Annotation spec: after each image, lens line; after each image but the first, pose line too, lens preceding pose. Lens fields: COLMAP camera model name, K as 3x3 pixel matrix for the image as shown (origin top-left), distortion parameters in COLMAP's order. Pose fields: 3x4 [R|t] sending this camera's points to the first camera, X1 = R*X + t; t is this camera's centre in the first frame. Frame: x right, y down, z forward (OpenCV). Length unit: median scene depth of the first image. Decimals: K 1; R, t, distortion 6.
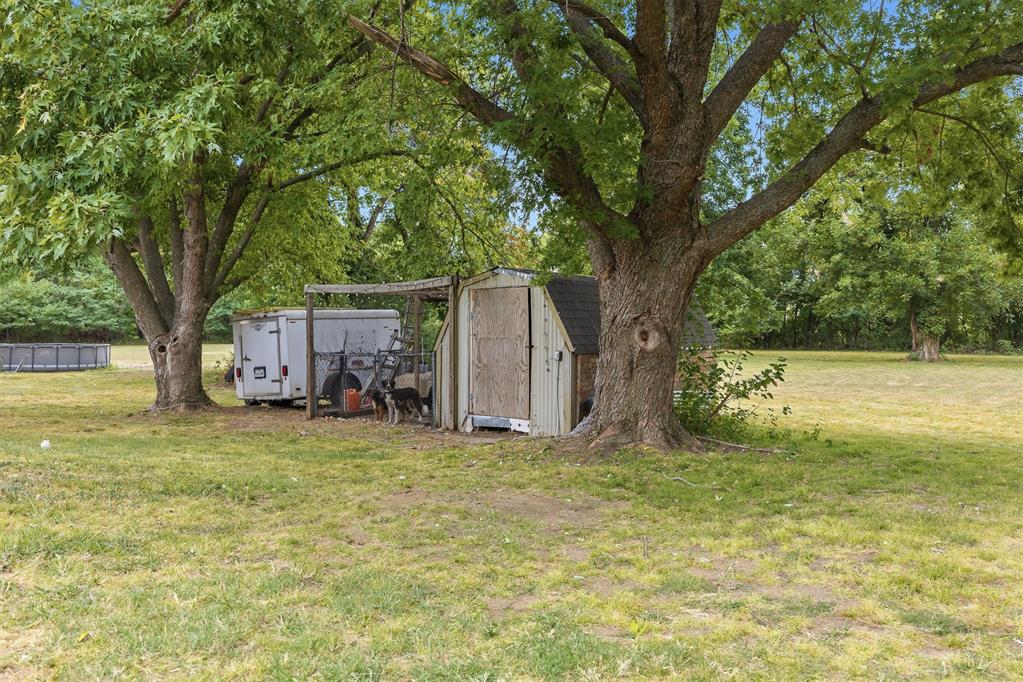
lens RADIAL K [[821.7, 0, 510.5], [0, 821.7, 332.4], [0, 0, 1]] dist [0.014769, 0.001456]
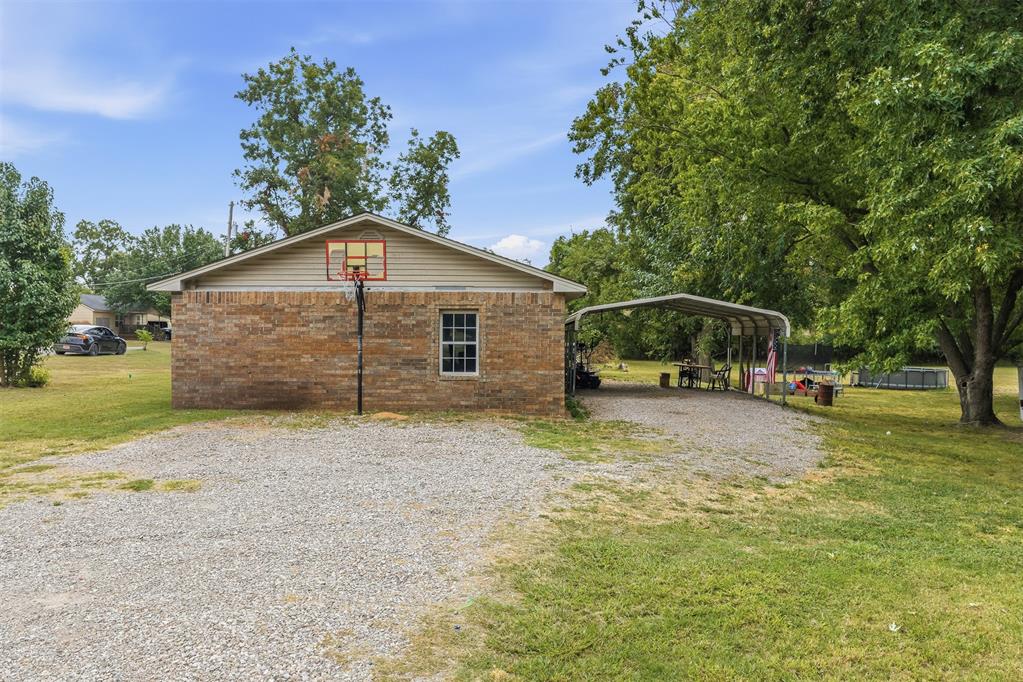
lens RADIAL K [[821.7, 0, 510.5], [0, 821.7, 337.1], [0, 0, 1]] dist [0.014769, 0.001456]
pose [[0.574941, 0.002204, -0.818192, 0.352797], [-0.010223, 0.999938, -0.004490, -0.053000], [0.818131, 0.010946, 0.574927, -0.586122]]
